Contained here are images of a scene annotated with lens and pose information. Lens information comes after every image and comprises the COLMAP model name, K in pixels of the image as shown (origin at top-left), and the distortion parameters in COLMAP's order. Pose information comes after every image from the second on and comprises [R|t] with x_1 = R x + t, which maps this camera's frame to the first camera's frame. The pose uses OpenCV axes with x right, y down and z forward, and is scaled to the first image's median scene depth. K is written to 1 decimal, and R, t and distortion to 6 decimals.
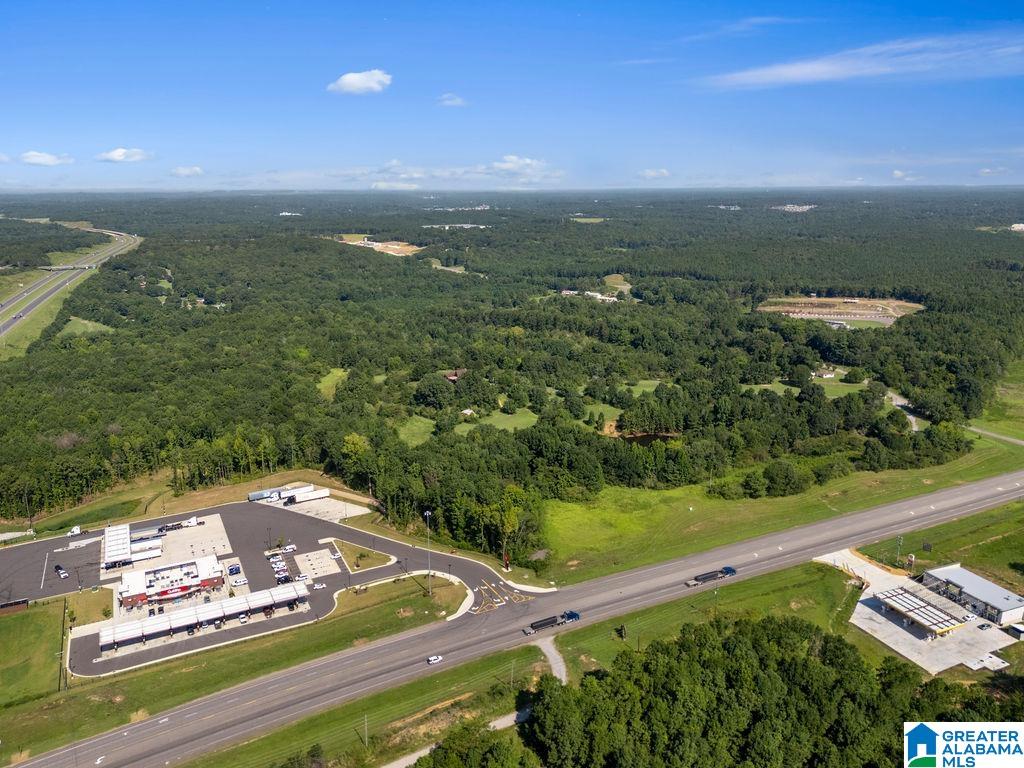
lens RADIAL K [[775.7, 0, 512.0], [0, 775.7, 384.0], [0, 0, 1]] dist [0.079097, -0.076246]
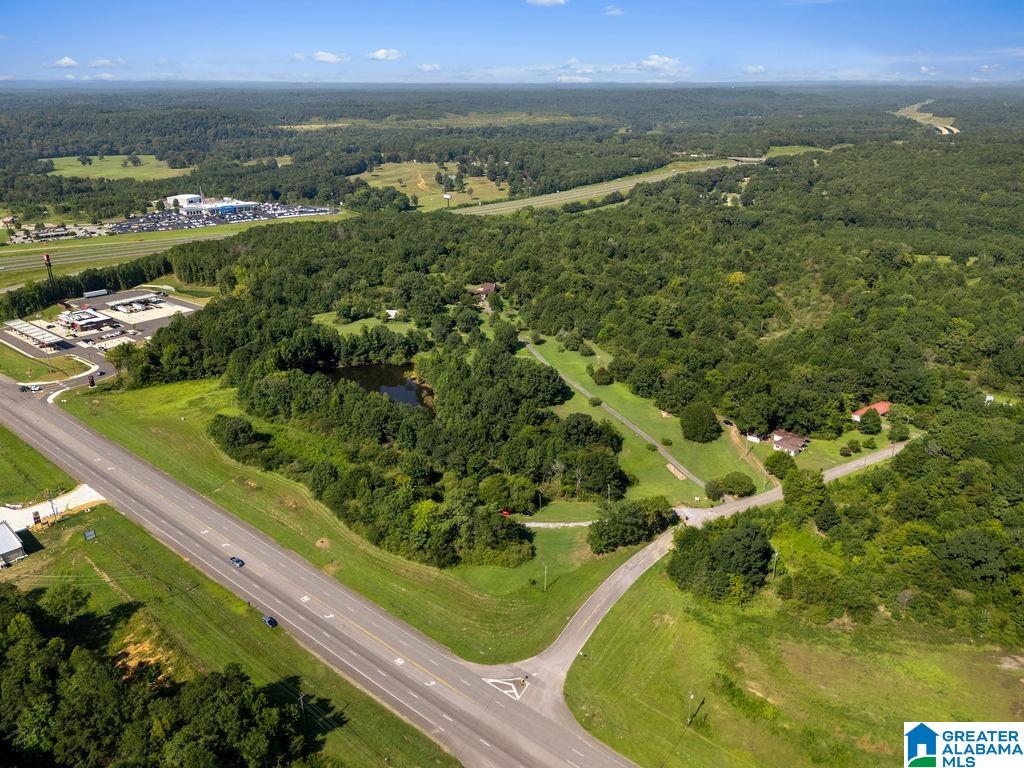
lens RADIAL K [[767.4, 0, 512.0], [0, 767.4, 384.0], [0, 0, 1]] dist [0.075143, -0.067960]
pose [[0.392329, 0.338407, -0.855312, 1.107415], [-0.227169, 0.936707, 0.266410, -0.222055], [0.891332, 0.089780, 0.444373, 0.820262]]
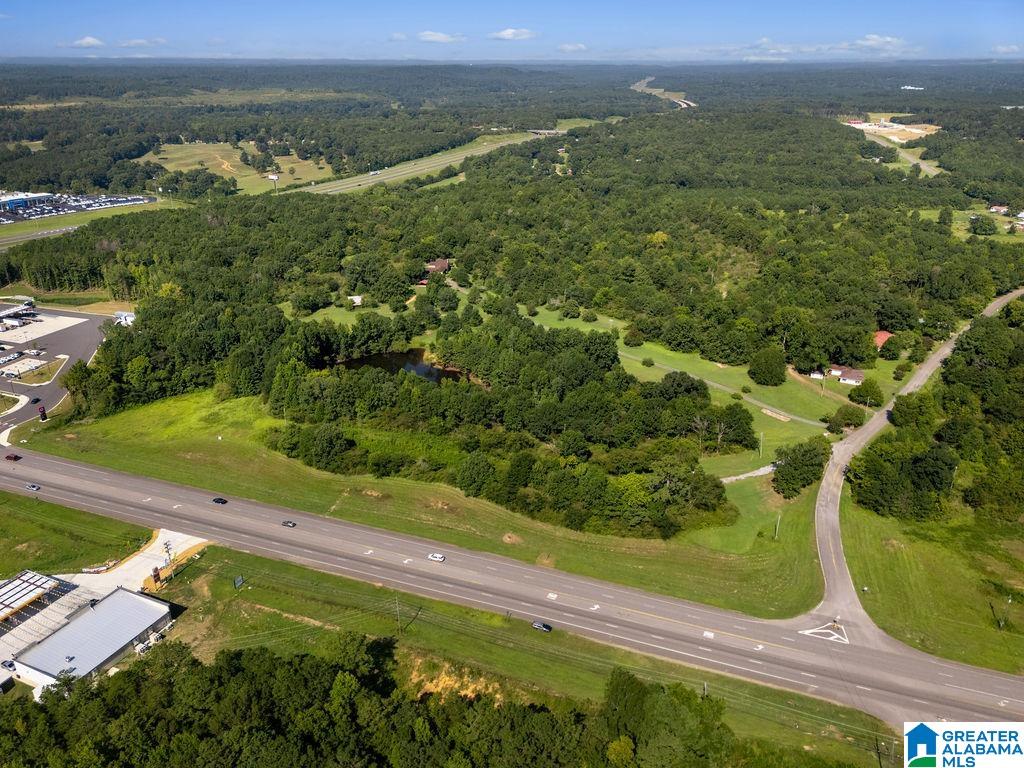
lens RADIAL K [[767.4, 0, 512.0], [0, 767.4, 384.0], [0, 0, 1]] dist [0.075143, -0.067960]
pose [[0.670093, 0.290426, -0.683102, 0.903237], [-0.184551, 0.956567, 0.225656, -0.135471], [0.718969, -0.025143, 0.694587, 0.560351]]
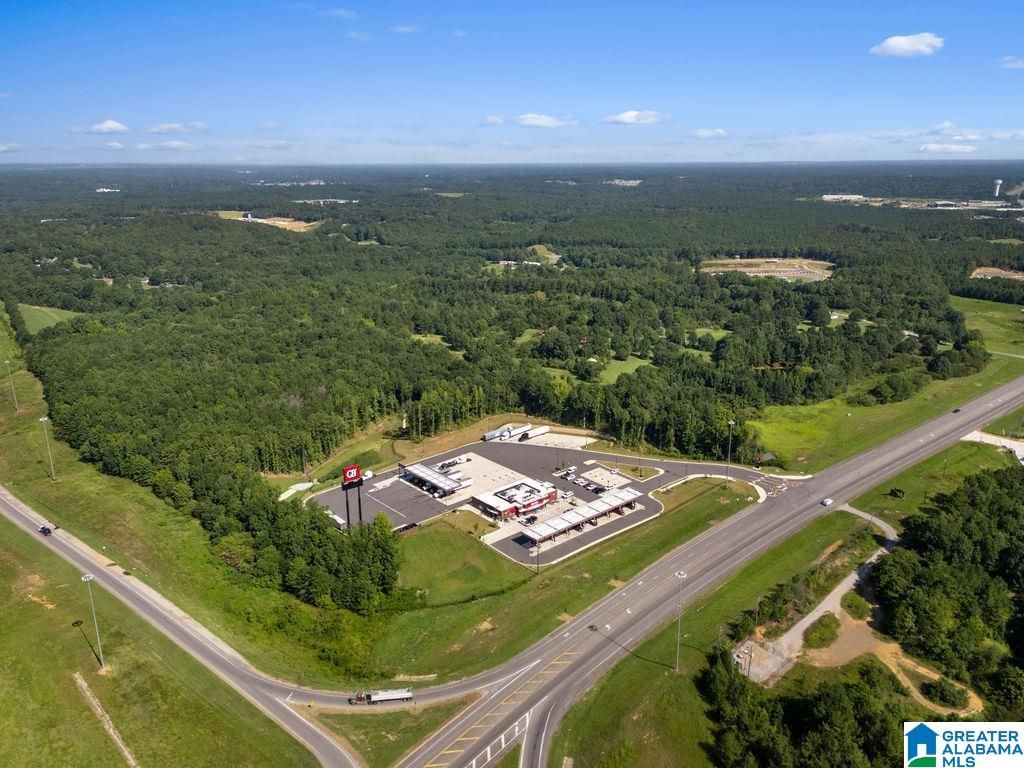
lens RADIAL K [[768.6, 0, 513.2], [0, 768.6, 424.0], [0, 0, 1]] dist [0.086717, -0.125230]
pose [[0.969456, -0.078038, 0.232519, -0.521160], [0.059698, 0.994599, 0.084906, 0.031706], [-0.237890, -0.068432, 0.968879, -0.077131]]
